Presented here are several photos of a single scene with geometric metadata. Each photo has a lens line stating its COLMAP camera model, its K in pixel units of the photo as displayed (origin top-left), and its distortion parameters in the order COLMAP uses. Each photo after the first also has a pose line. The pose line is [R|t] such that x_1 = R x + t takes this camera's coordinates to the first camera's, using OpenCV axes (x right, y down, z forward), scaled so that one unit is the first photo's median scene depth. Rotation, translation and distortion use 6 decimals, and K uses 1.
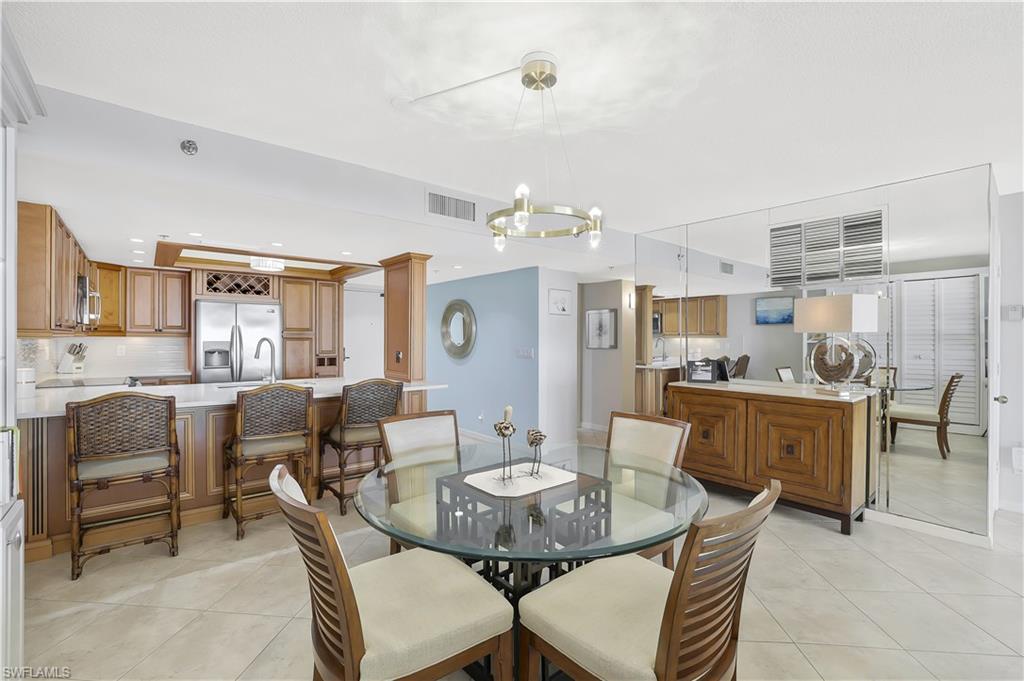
lens RADIAL K [[450.6, 0, 510.5], [0, 450.6, 332.0], [0, 0, 1]] dist [-0.017024, 0.000537]
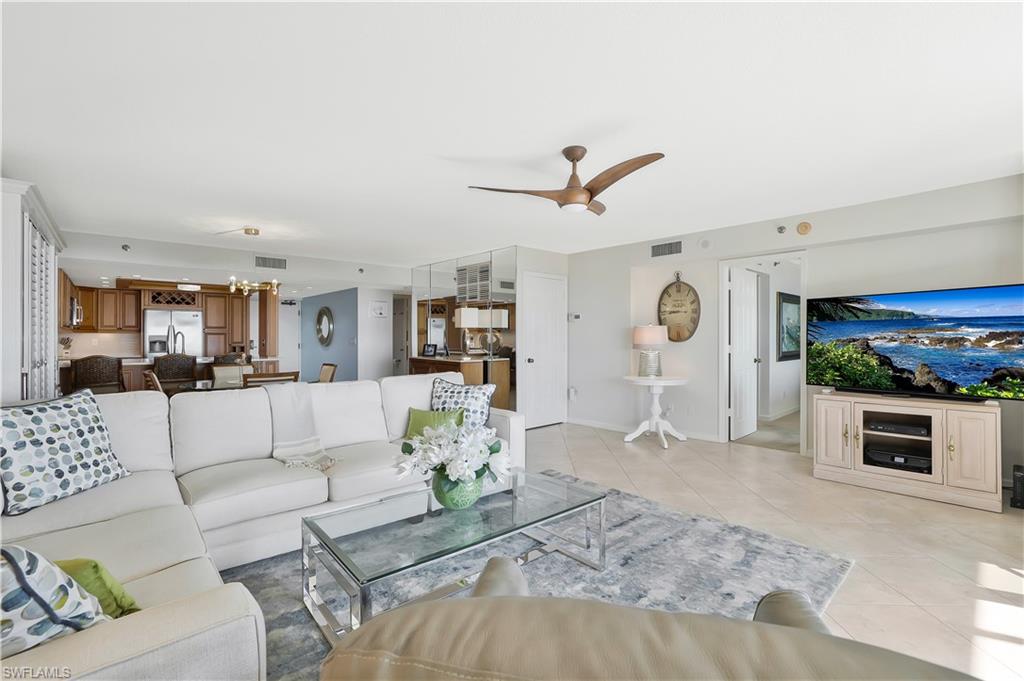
lens RADIAL K [[450.6, 0, 510.5], [0, 450.6, 332.0], [0, 0, 1]] dist [-0.017024, 0.000537]
pose [[0.999325, -0.006168, 0.036216, 0.516978], [0.006112, 0.999980, 0.001652, 0.014060], [-0.036225, -0.001430, 0.999343, -0.599971]]
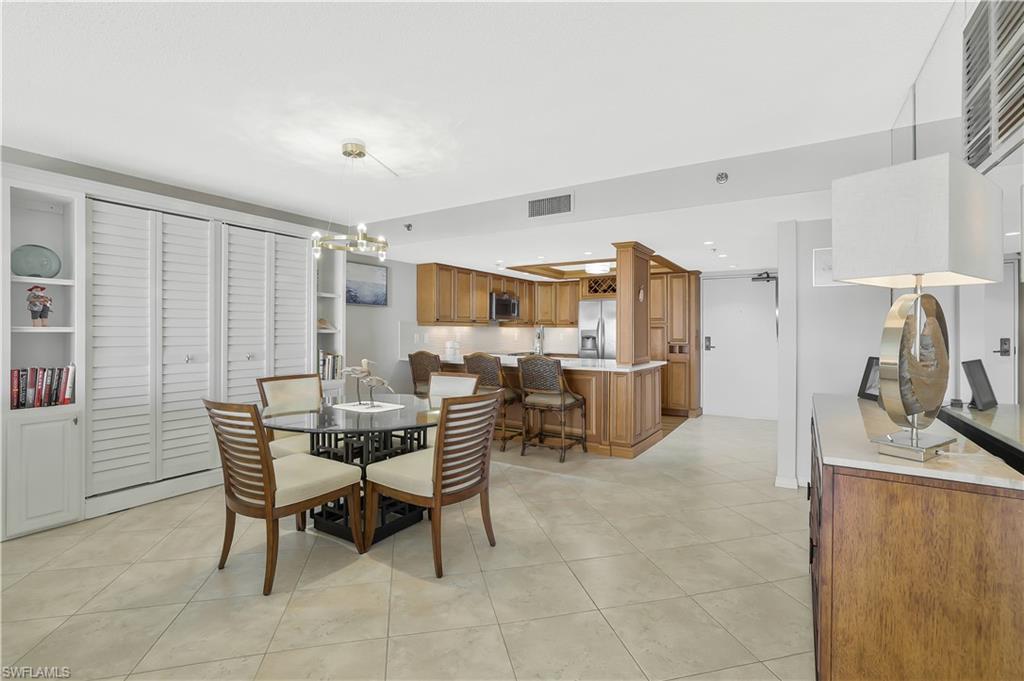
lens RADIAL K [[450.6, 0, 510.5], [0, 450.6, 332.0], [0, 0, 1]] dist [-0.017024, 0.000537]
pose [[0.319563, 0.000914, -0.947564, 0.556635], [0.013594, 0.999892, 0.005549, 0.016517], [0.947467, -0.014655, 0.319516, 0.341931]]
